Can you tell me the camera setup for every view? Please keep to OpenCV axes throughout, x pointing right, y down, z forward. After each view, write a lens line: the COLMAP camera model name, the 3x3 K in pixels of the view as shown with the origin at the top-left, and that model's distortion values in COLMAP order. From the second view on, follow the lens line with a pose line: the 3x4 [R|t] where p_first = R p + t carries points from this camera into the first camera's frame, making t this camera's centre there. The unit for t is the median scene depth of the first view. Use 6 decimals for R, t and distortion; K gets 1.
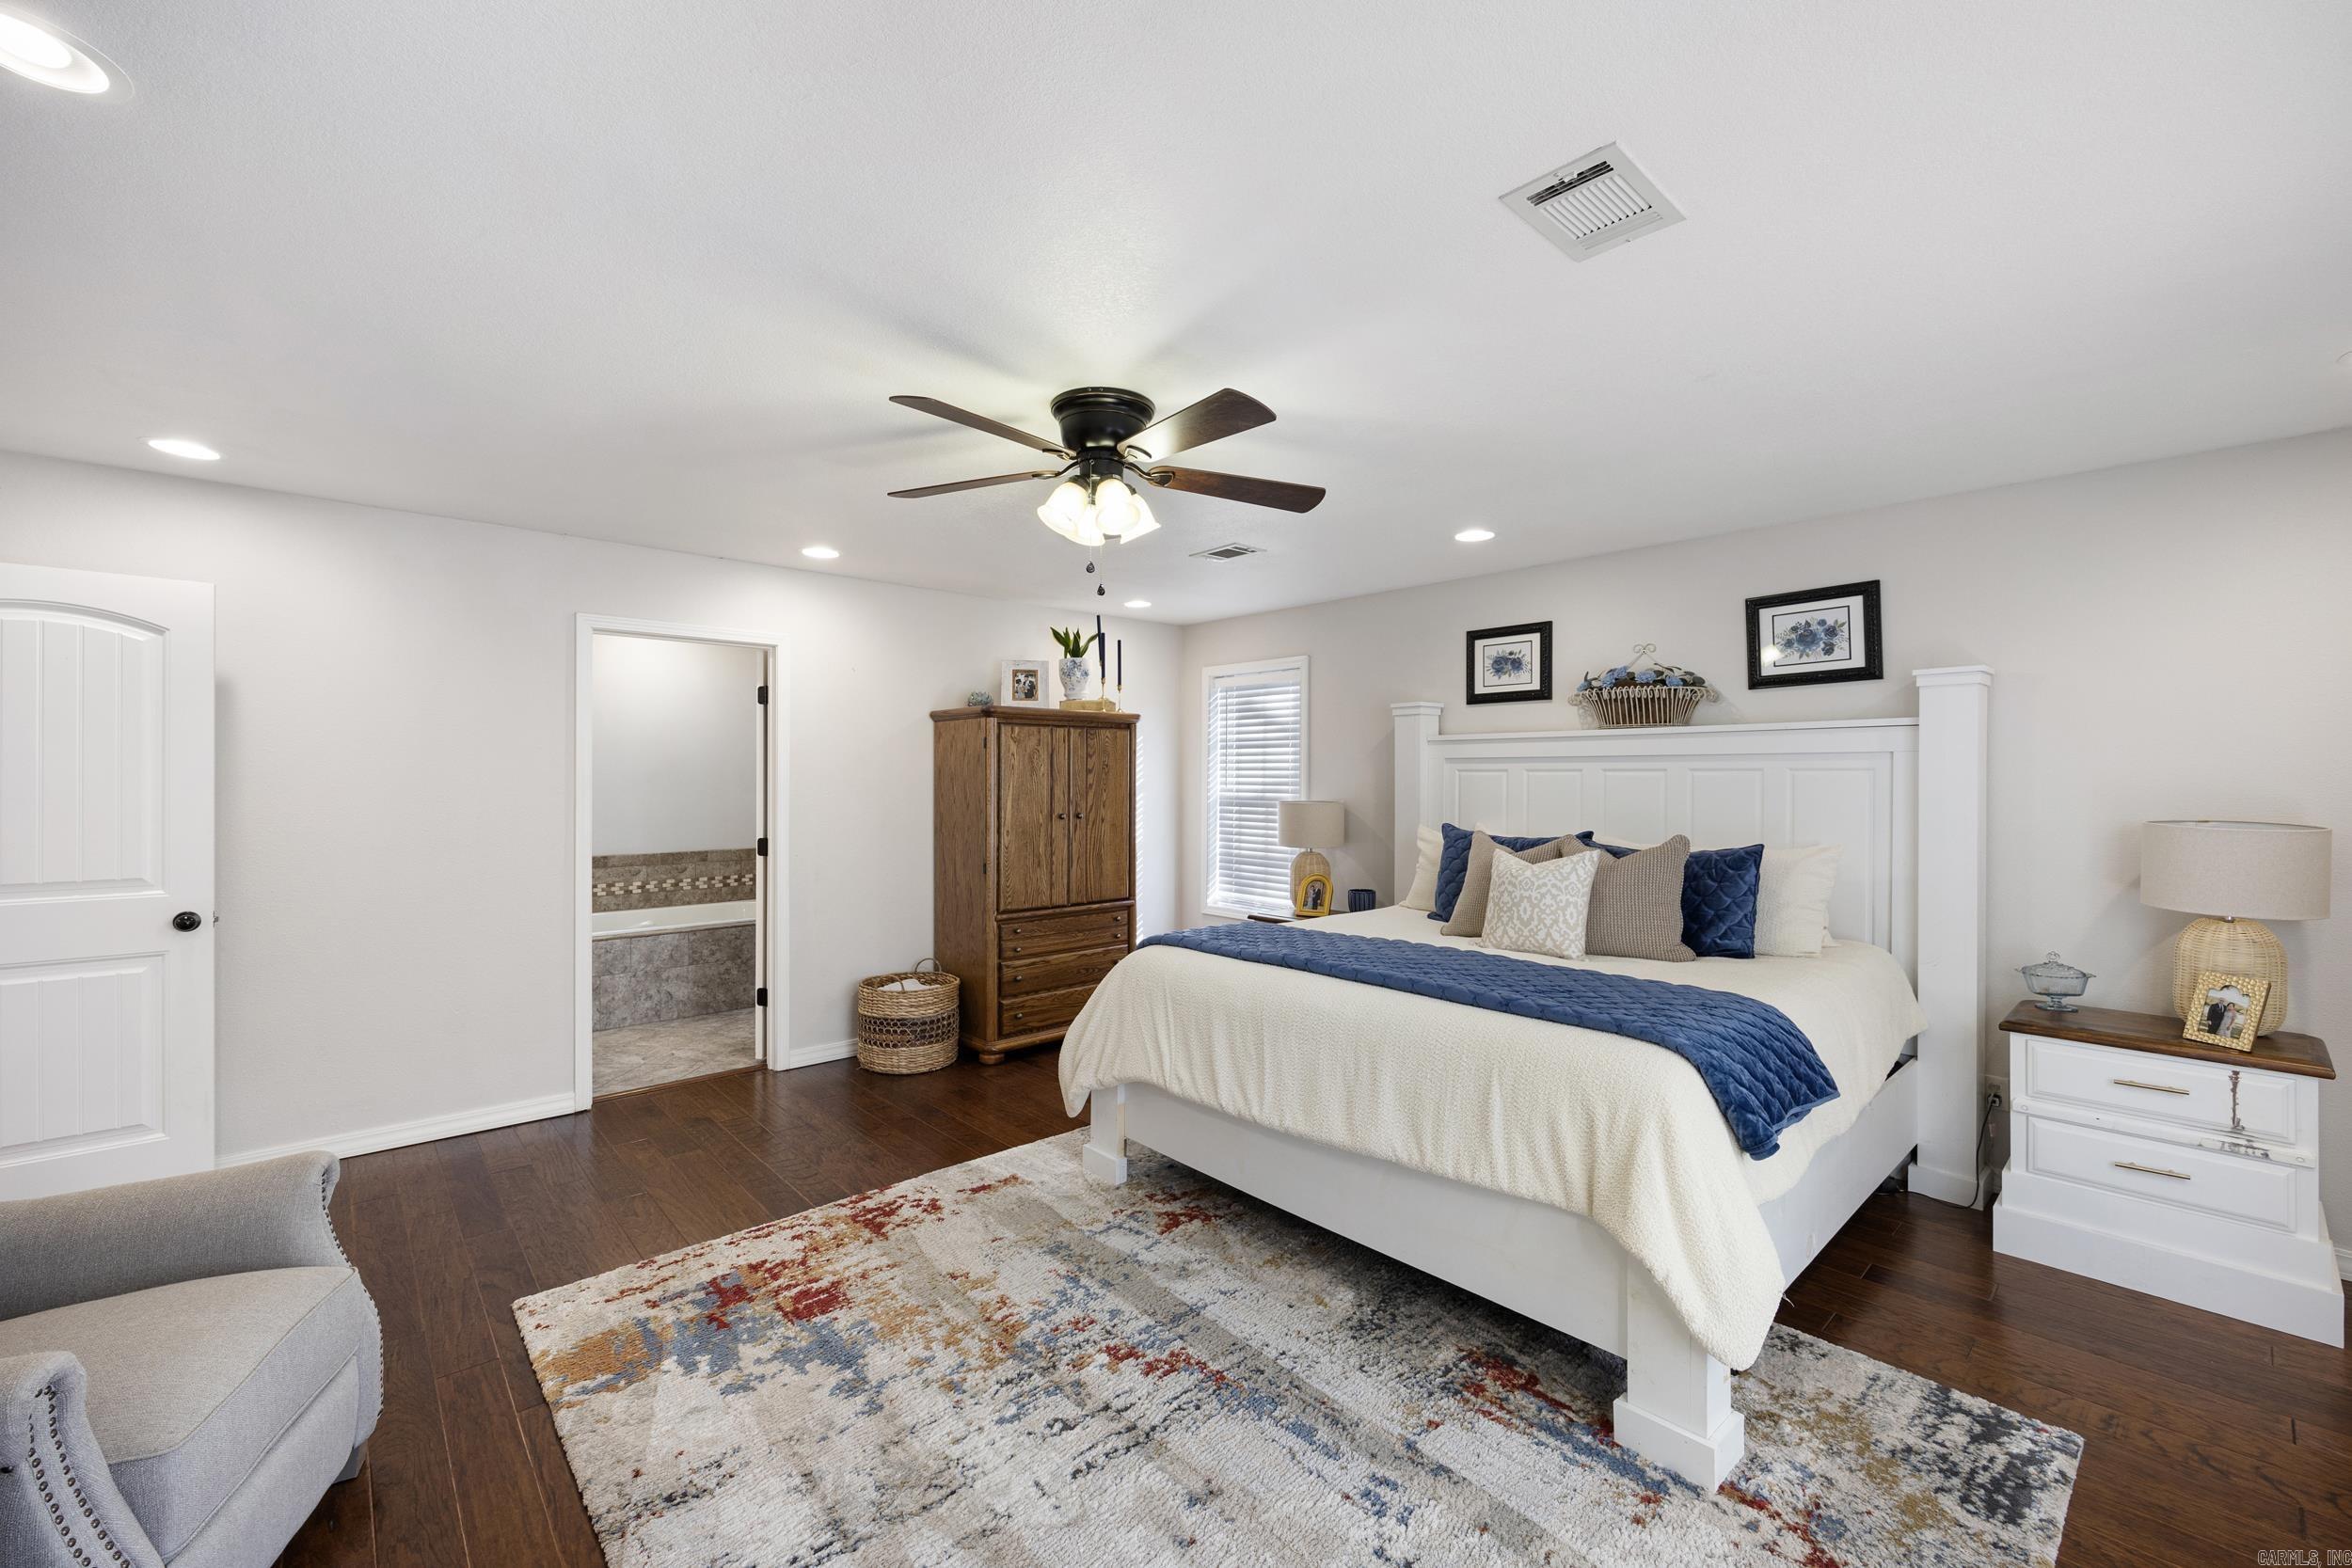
lens RADIAL K [[942.4, 0, 1176.0], [0, 942.4, 784.0], [0, 0, 1]] dist [-0.001544, -0.000048]
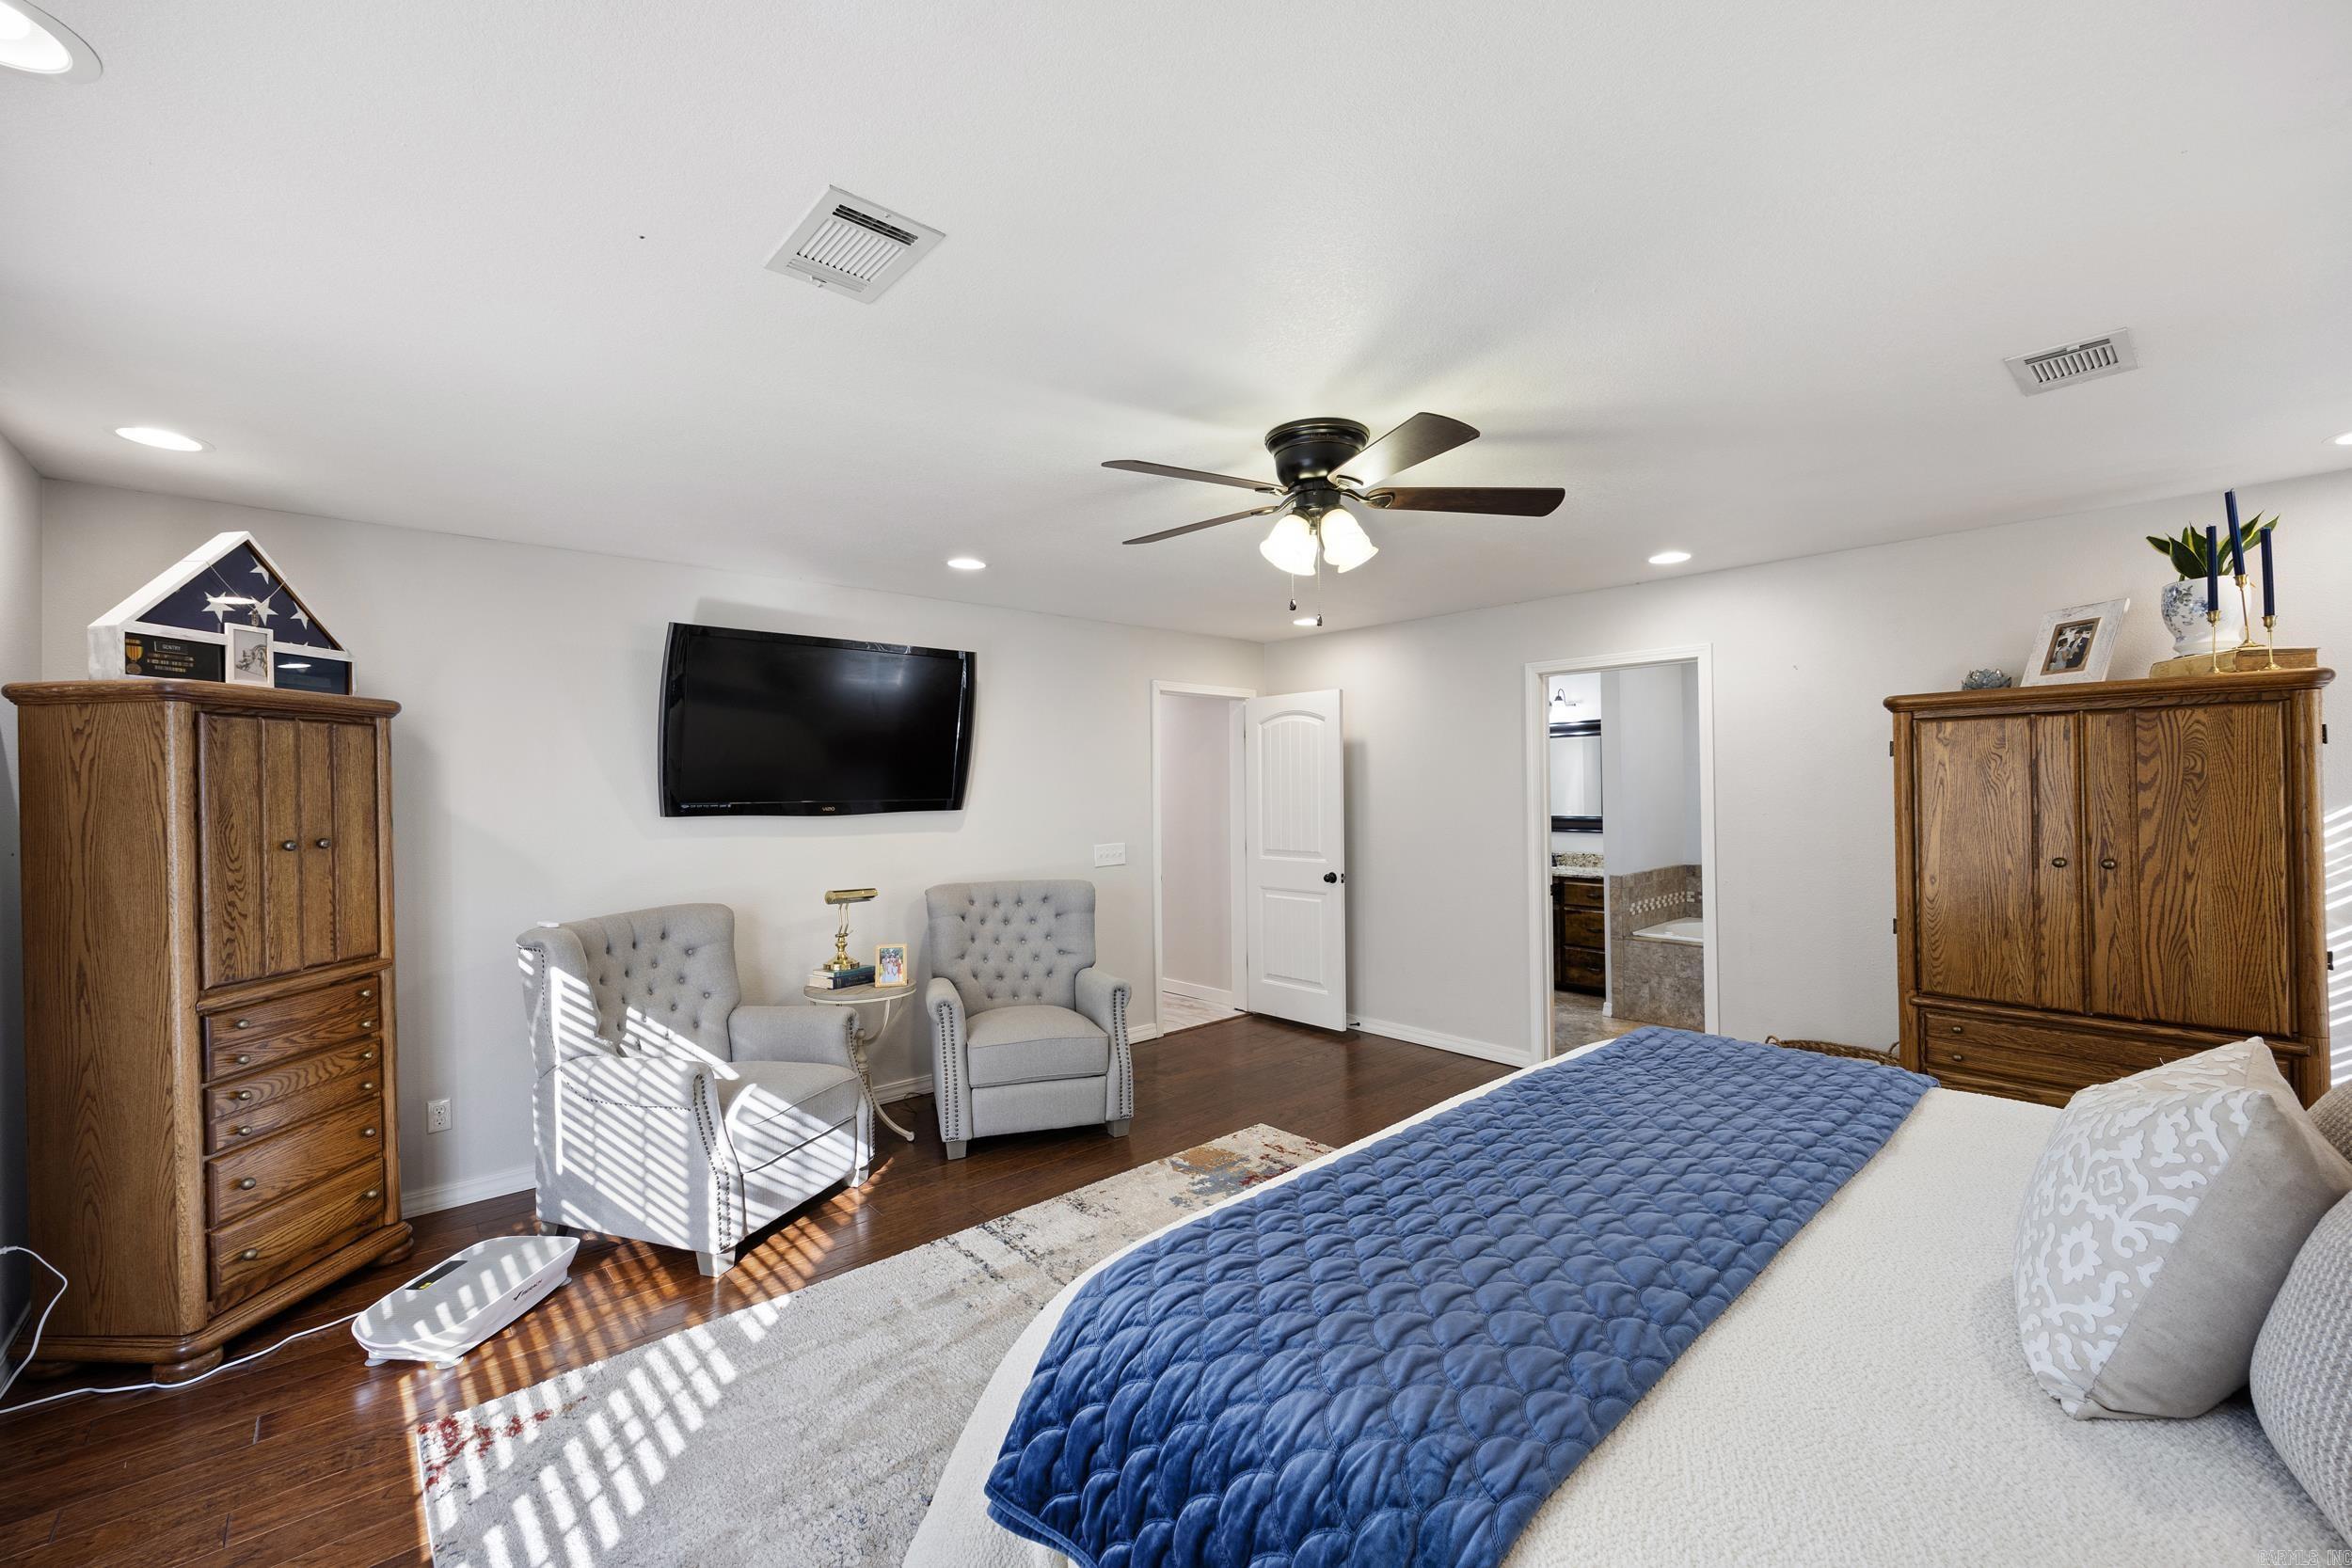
lens RADIAL K [[942.4, 0, 1176.0], [0, 942.4, 784.0], [0, 0, 1]] dist [-0.001544, -0.000048]
pose [[0.006860, -0.006582, -0.999955, 0.770519], [0.005082, 0.999966, -0.006547, -0.023547], [0.999964, -0.005037, 0.006894, 0.701465]]
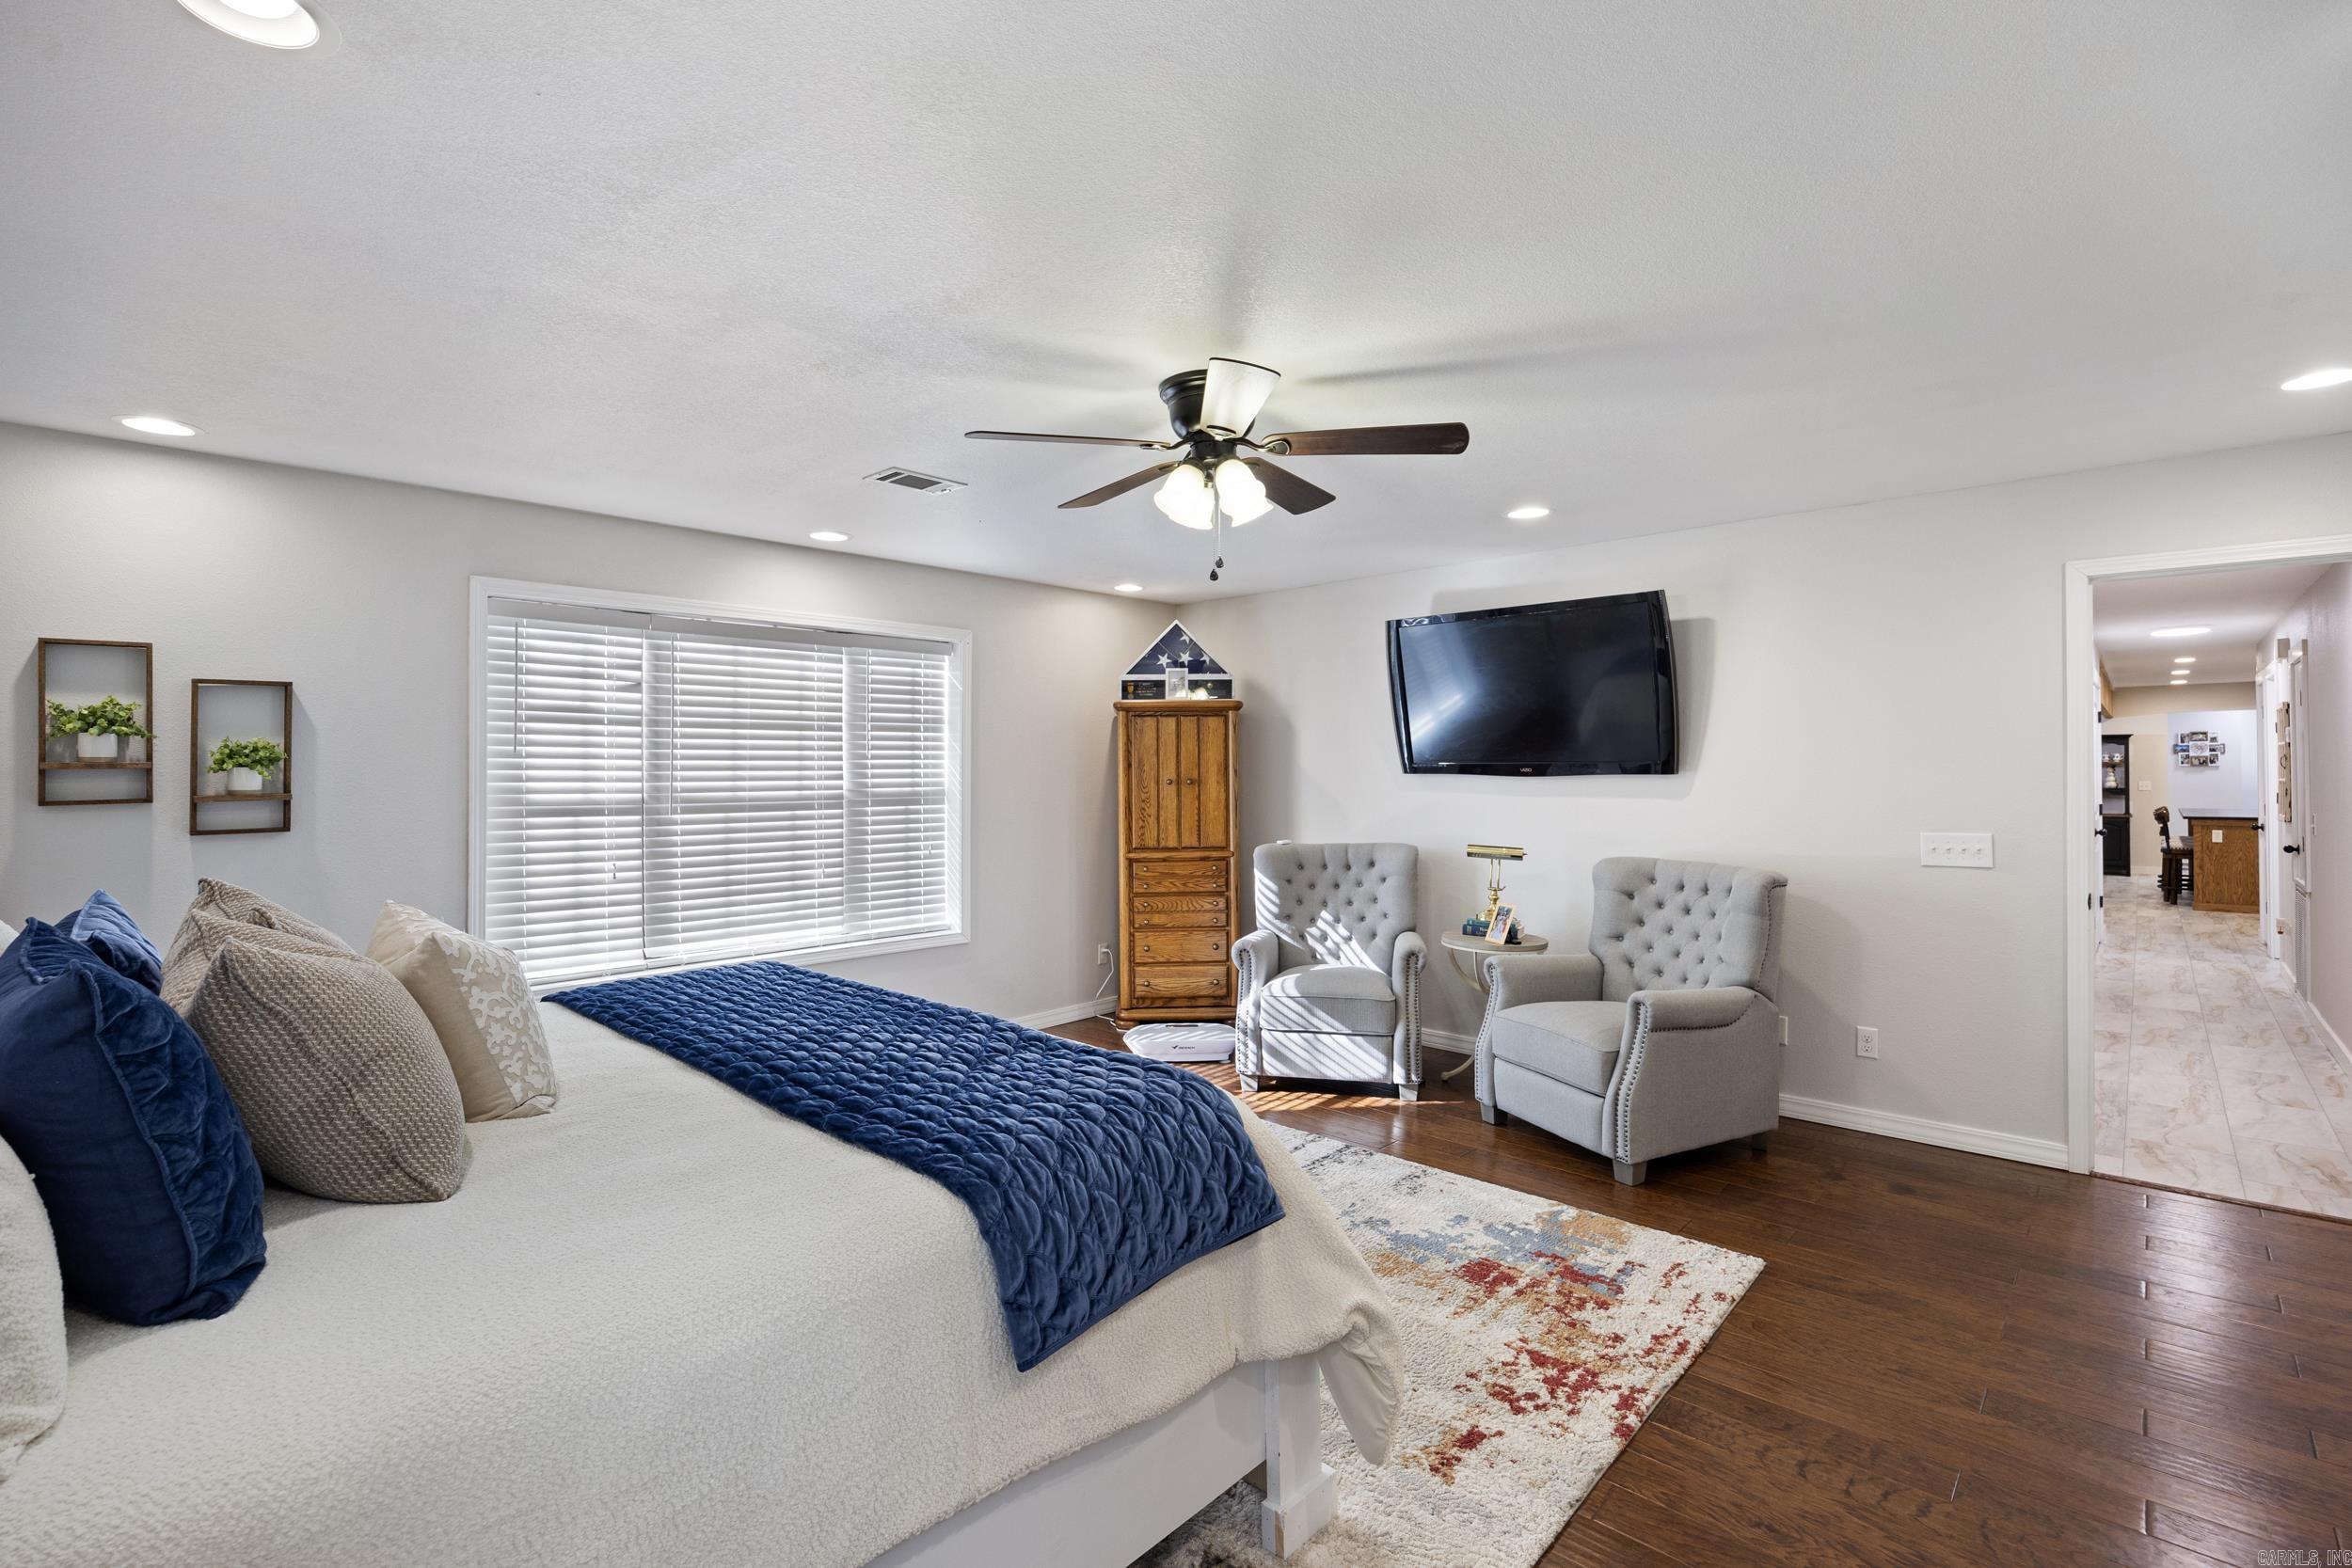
lens RADIAL K [[1070.1, 0, 1196.9], [0, 1070.1, 758.0], [0, 0, 1]] dist [-0.012337, 0.000035]
pose [[-0.995423, -0.000167, -0.095565, 0.036985], [0.000503, 0.999975, -0.006989, -0.005938], [0.095564, -0.007005, -0.995399, 1.766181]]
